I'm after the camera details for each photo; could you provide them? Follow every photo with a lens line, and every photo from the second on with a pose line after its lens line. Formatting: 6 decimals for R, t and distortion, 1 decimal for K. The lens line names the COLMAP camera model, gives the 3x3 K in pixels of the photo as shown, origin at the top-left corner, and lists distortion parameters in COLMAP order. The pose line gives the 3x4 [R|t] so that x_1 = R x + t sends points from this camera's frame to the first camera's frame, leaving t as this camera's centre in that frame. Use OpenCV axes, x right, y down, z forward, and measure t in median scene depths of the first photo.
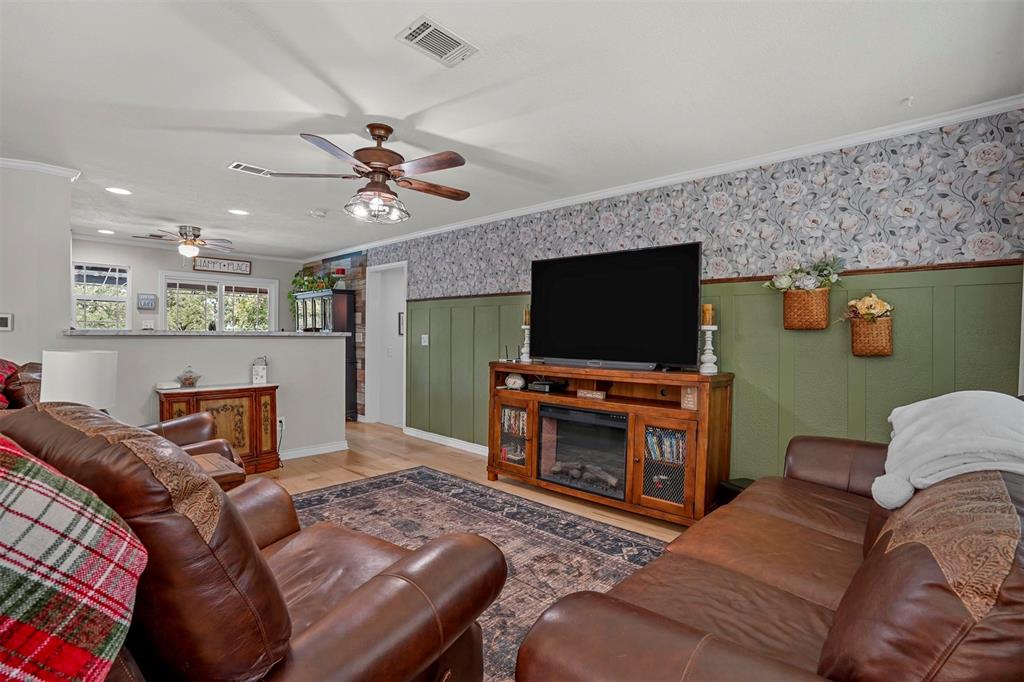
lens RADIAL K [[491.8, 0, 512.0], [0, 491.8, 341.0], [0, 0, 1]] dist [-0.001174, 0.000005]
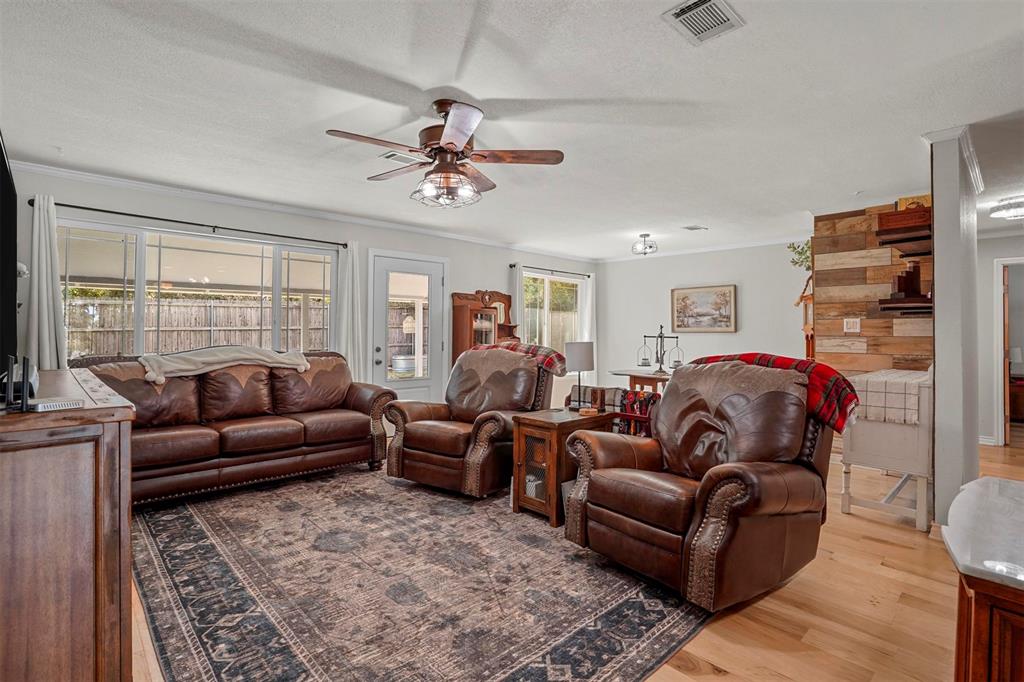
lens RADIAL K [[491.8, 0, 512.0], [0, 491.8, 341.0], [0, 0, 1]] dist [-0.001174, 0.000005]
pose [[-0.998486, -0.015335, 0.052825, -0.396781], [-0.014230, 0.999673, 0.021243, -0.012976], [-0.053133, 0.020459, -0.998378, 1.680419]]
